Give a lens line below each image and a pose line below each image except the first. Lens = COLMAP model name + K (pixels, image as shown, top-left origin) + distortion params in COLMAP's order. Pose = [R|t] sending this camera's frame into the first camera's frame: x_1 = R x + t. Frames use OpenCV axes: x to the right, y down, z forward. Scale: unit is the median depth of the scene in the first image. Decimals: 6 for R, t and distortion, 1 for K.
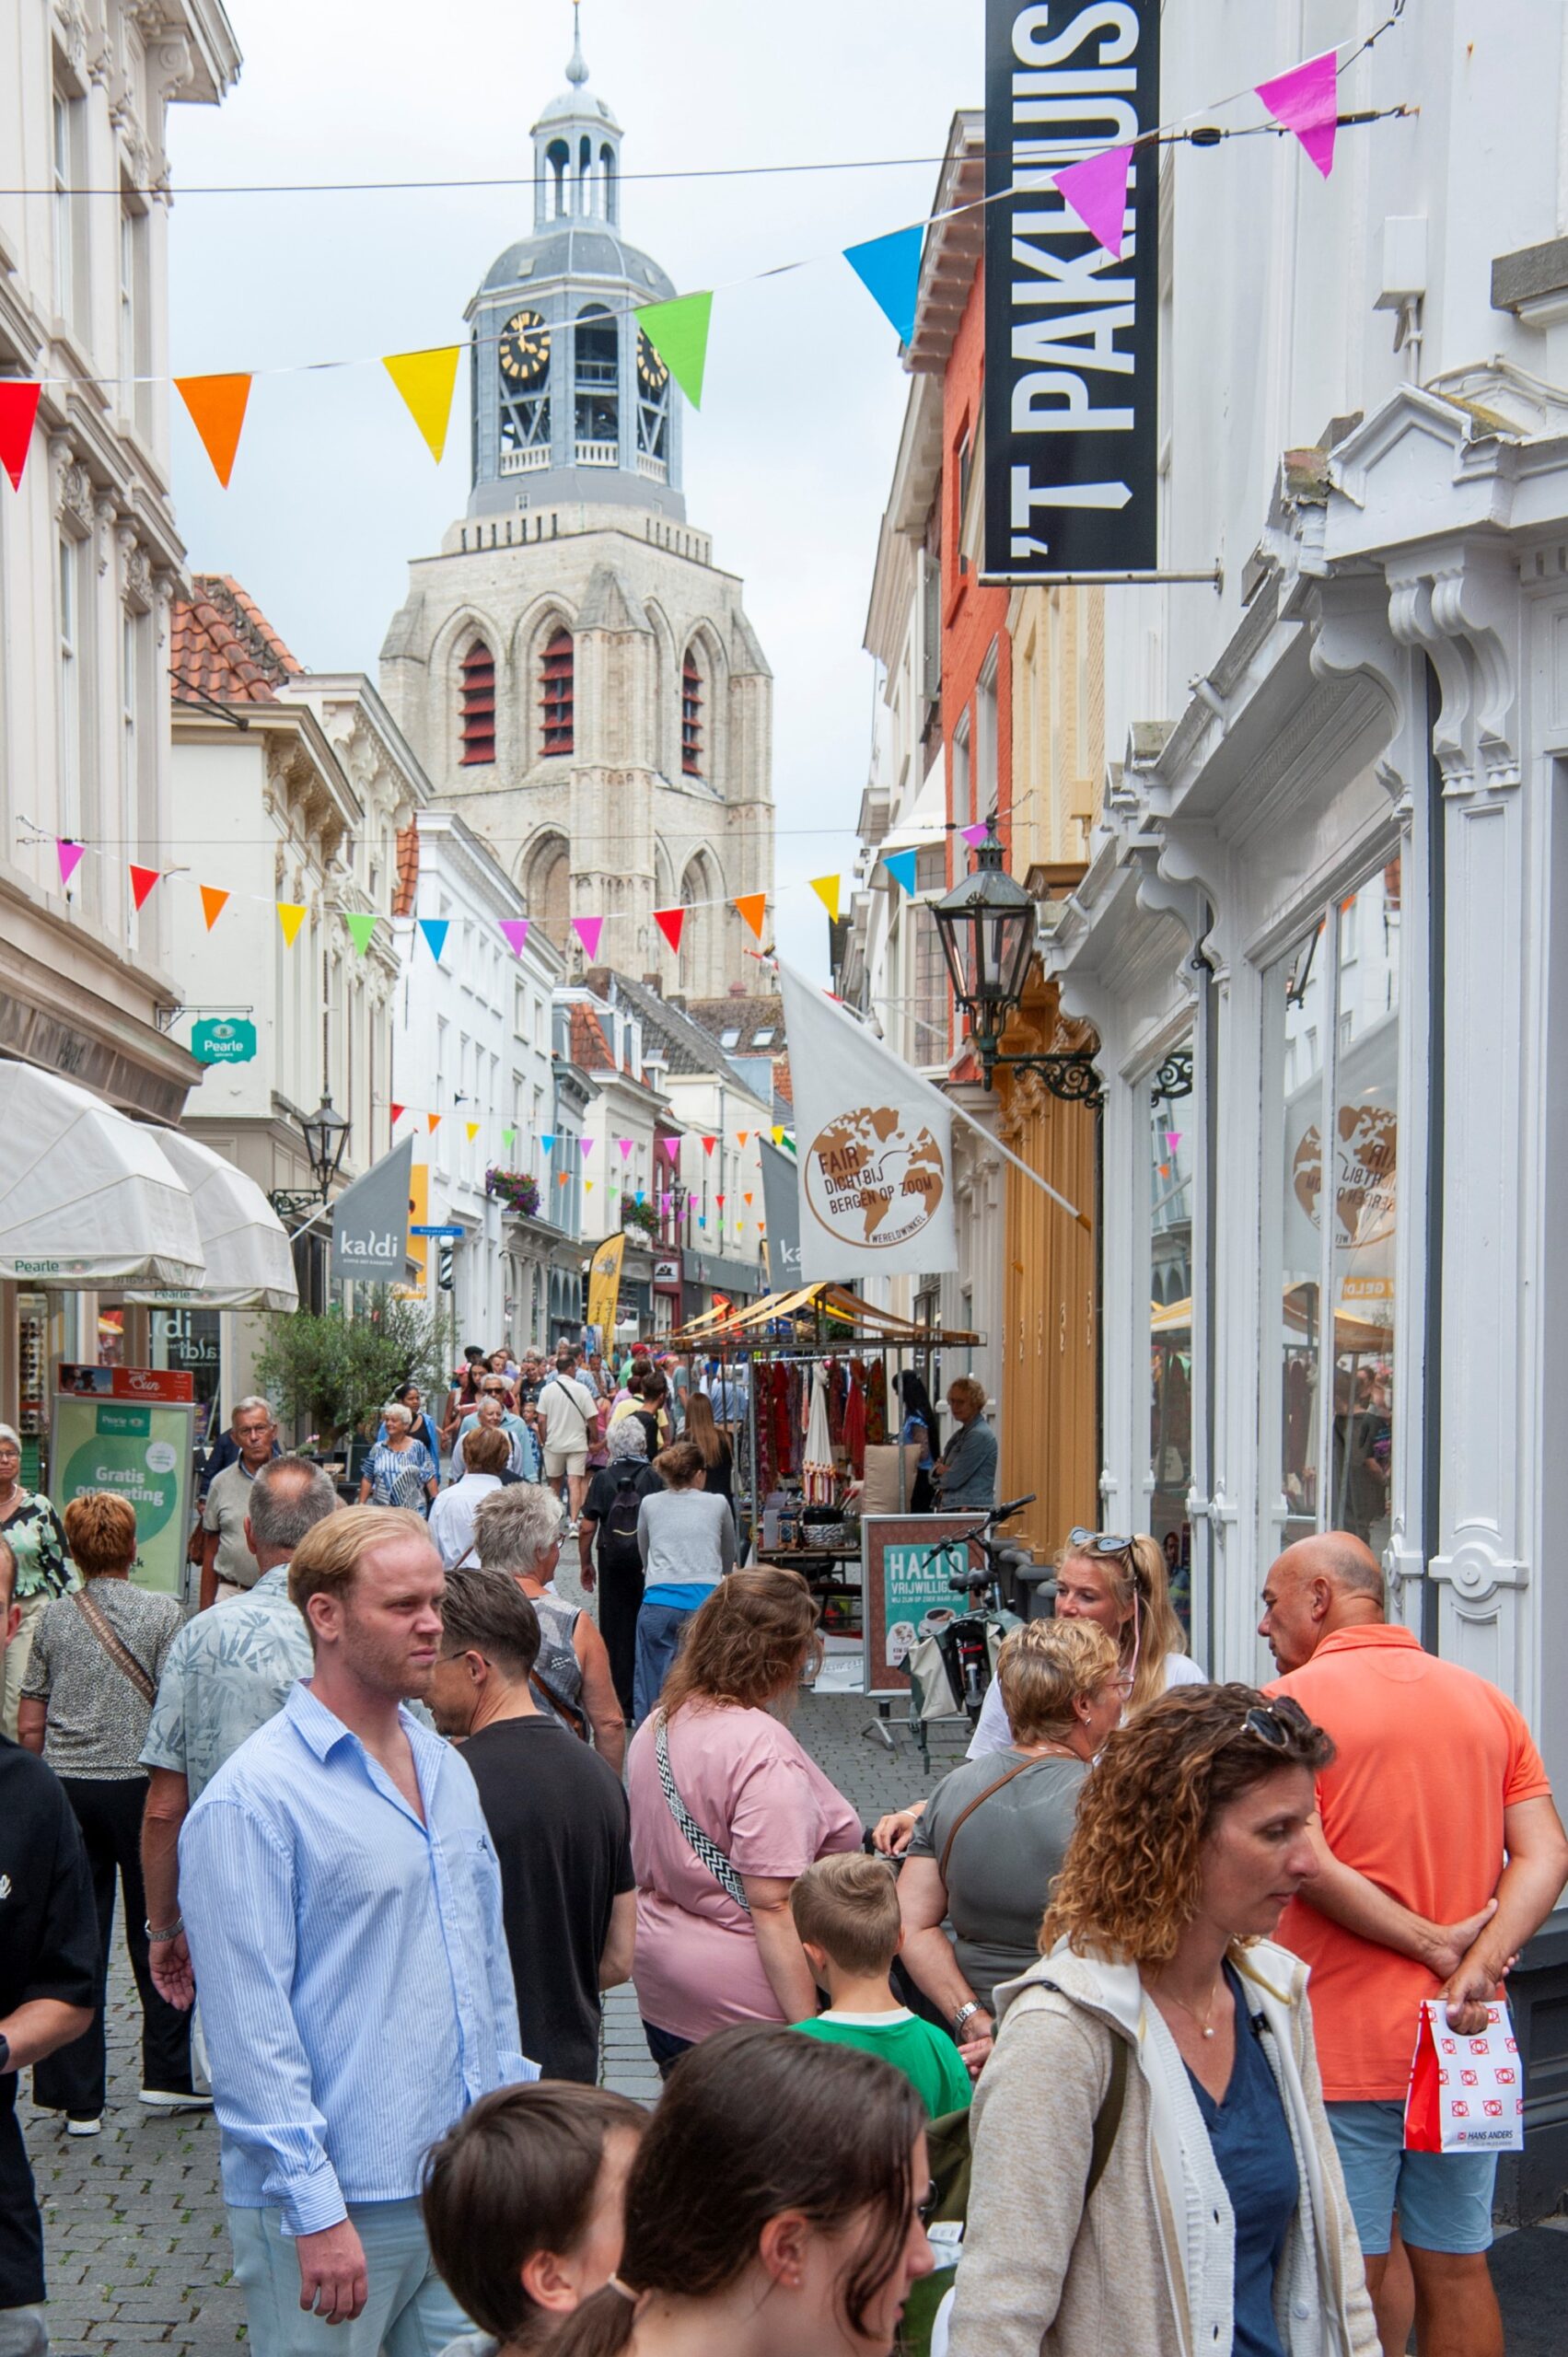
lens RADIAL K [[2501.1, 0, 784.0], [0, 2501.1, 1178.5], [0, 0, 1]] dist [0.003844, 0.153484]
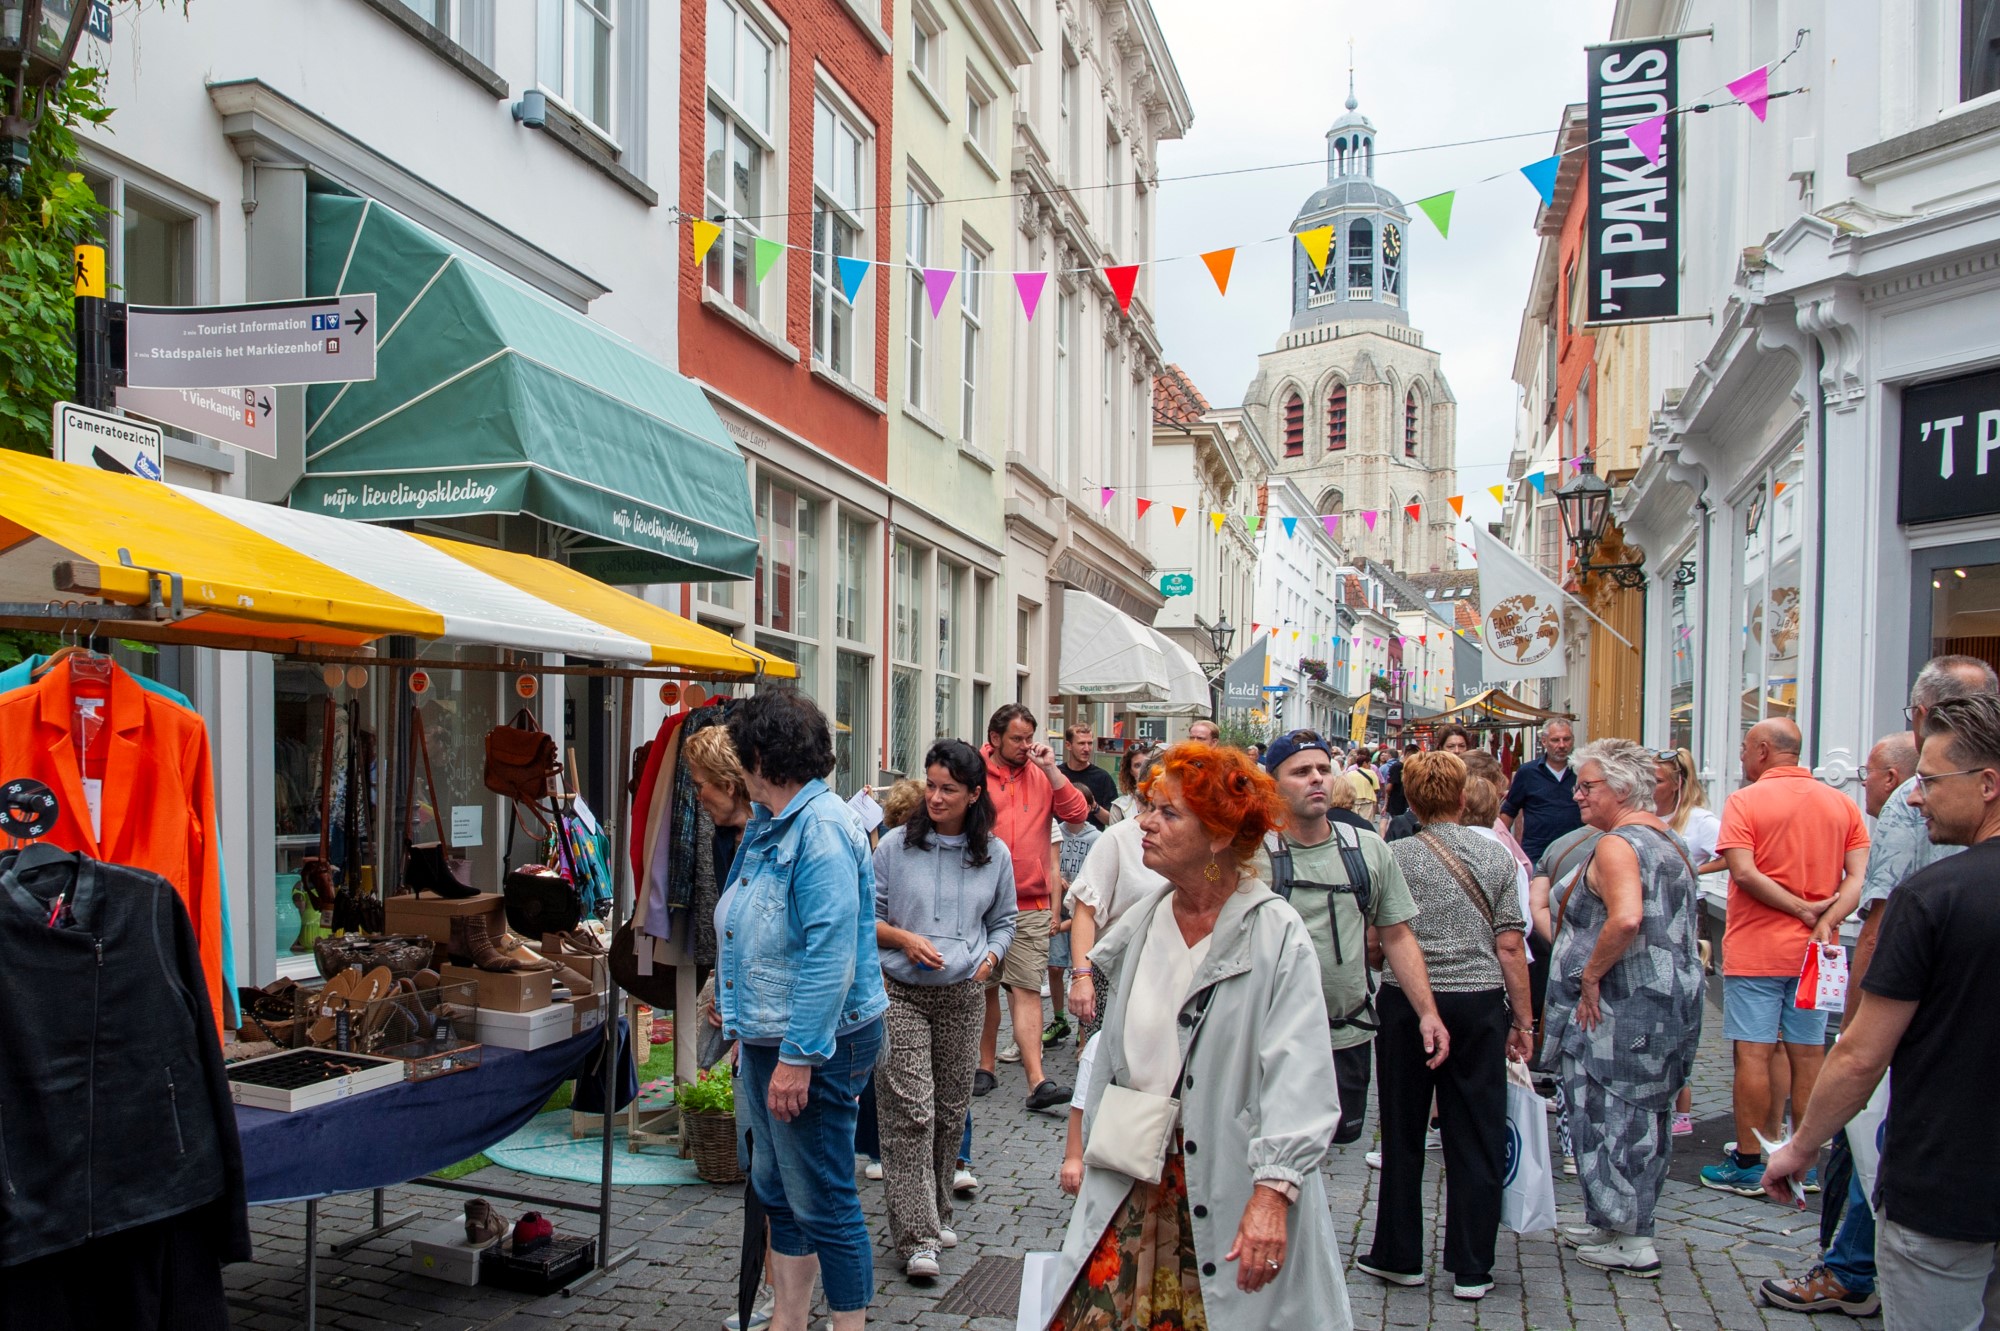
lens RADIAL K [[1344.6, 0, 1000.0], [0, 1344.6, 665.5], [0, 0, 1]] dist [-0.056521, 0.007641]
pose [[0.948407, 0.019331, -0.316464, -0.016900], [-0.026040, 0.999517, -0.016986, 0.043567], [0.315983, 0.024351, 0.948452, -0.108527]]
